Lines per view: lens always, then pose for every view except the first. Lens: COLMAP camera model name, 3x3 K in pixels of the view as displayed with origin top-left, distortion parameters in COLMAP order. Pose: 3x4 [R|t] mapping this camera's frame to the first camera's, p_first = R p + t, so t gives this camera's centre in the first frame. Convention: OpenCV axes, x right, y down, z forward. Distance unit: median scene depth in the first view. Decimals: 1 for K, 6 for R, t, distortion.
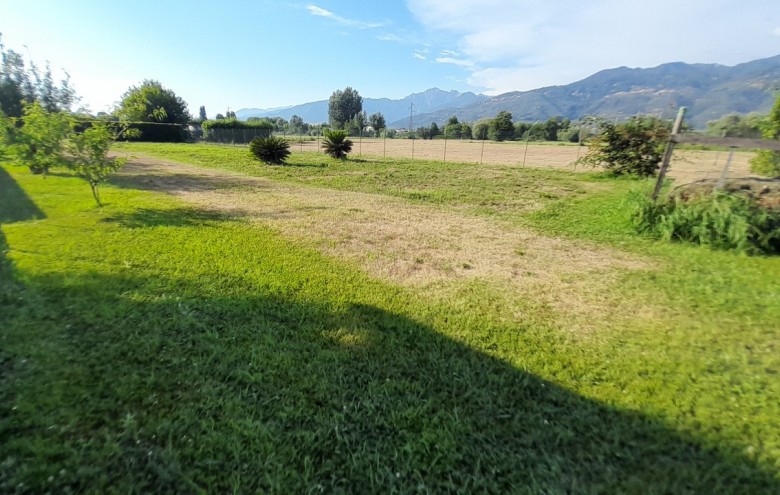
lens RADIAL K [[345.5, 0, 386.9], [0, 345.5, 247.2], [0, 0, 1]] dist [0.026244, -0.015856]
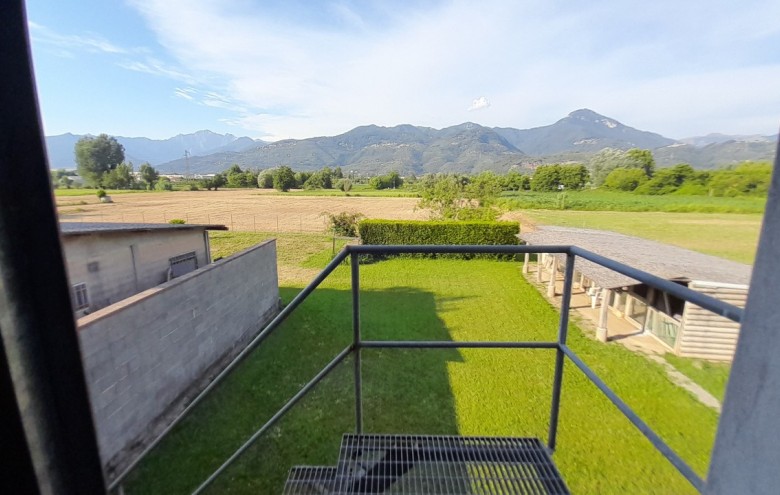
lens RADIAL K [[347.7, 0, 388.8], [0, 347.7, 244.7], [0, 0, 1]] dist [0.021165, -0.016669]
pose [[0.831774, -0.113838, 0.543317, -1.185730], [0.180093, 0.981146, -0.070134, 0.219349], [-0.525089, 0.156183, 0.836593, -3.944796]]
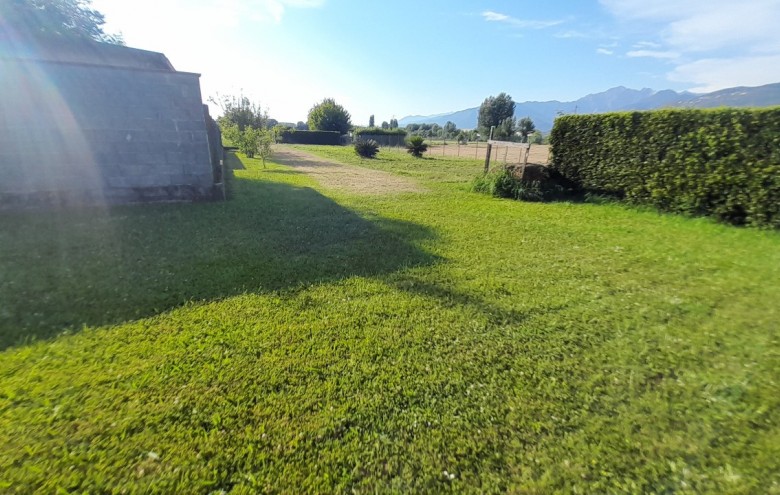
lens RADIAL K [[347.7, 0, 388.8], [0, 347.7, 244.7], [0, 0, 1]] dist [0.021165, -0.016669]
pose [[0.913785, 0.121656, -0.387552, 1.882006], [-0.130189, 0.991480, 0.004270, 0.555687], [0.384770, 0.046553, 0.921838, -1.697483]]
